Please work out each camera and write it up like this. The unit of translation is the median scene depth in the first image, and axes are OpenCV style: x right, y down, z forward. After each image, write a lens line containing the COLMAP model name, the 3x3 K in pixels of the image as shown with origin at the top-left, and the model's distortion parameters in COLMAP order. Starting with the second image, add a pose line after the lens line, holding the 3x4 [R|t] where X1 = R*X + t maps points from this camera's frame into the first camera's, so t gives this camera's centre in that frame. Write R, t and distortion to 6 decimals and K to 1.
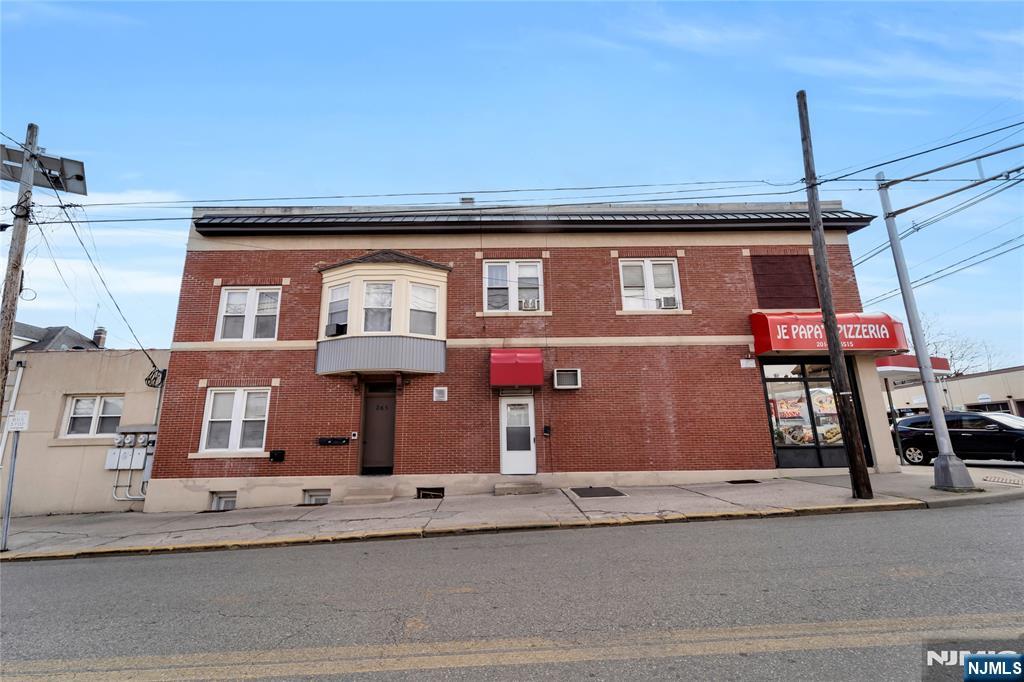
lens RADIAL K [[427.9, 0, 501.2], [0, 427.9, 341.8], [0, 0, 1]] dist [-0.000479, 0.000101]
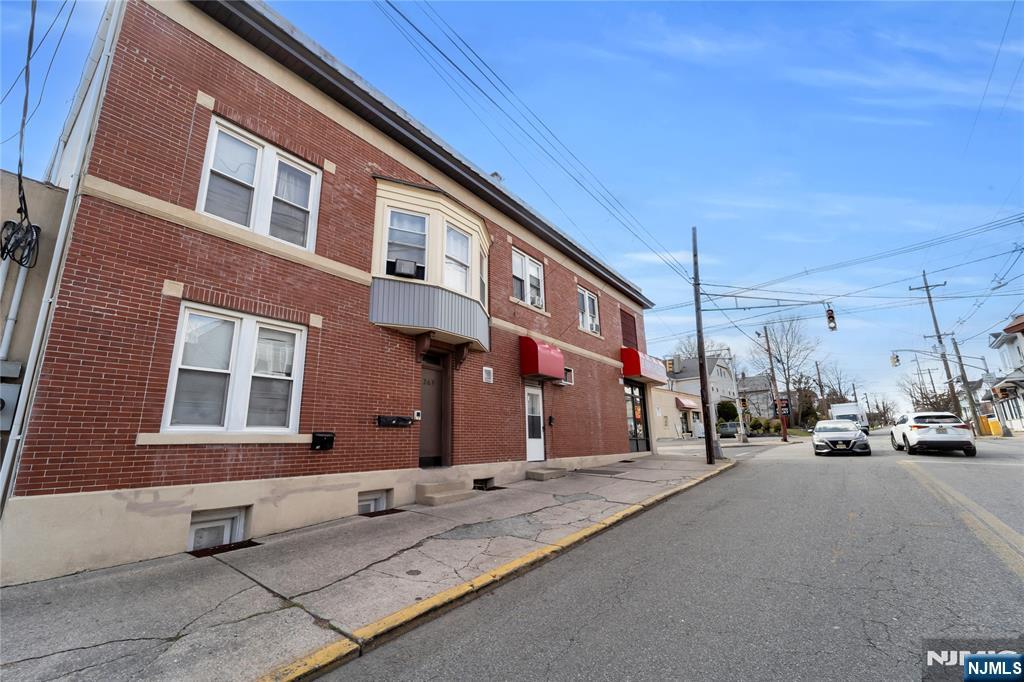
lens RADIAL K [[427.9, 0, 509.5], [0, 427.9, 340.7], [0, 0, 1]] dist [-0.000479, 0.000101]
pose [[0.606849, 0.191022, 0.771521, -0.839693], [-0.170873, 0.979348, -0.108076, 0.143514], [-0.776233, -0.066246, 0.626956, 0.409667]]
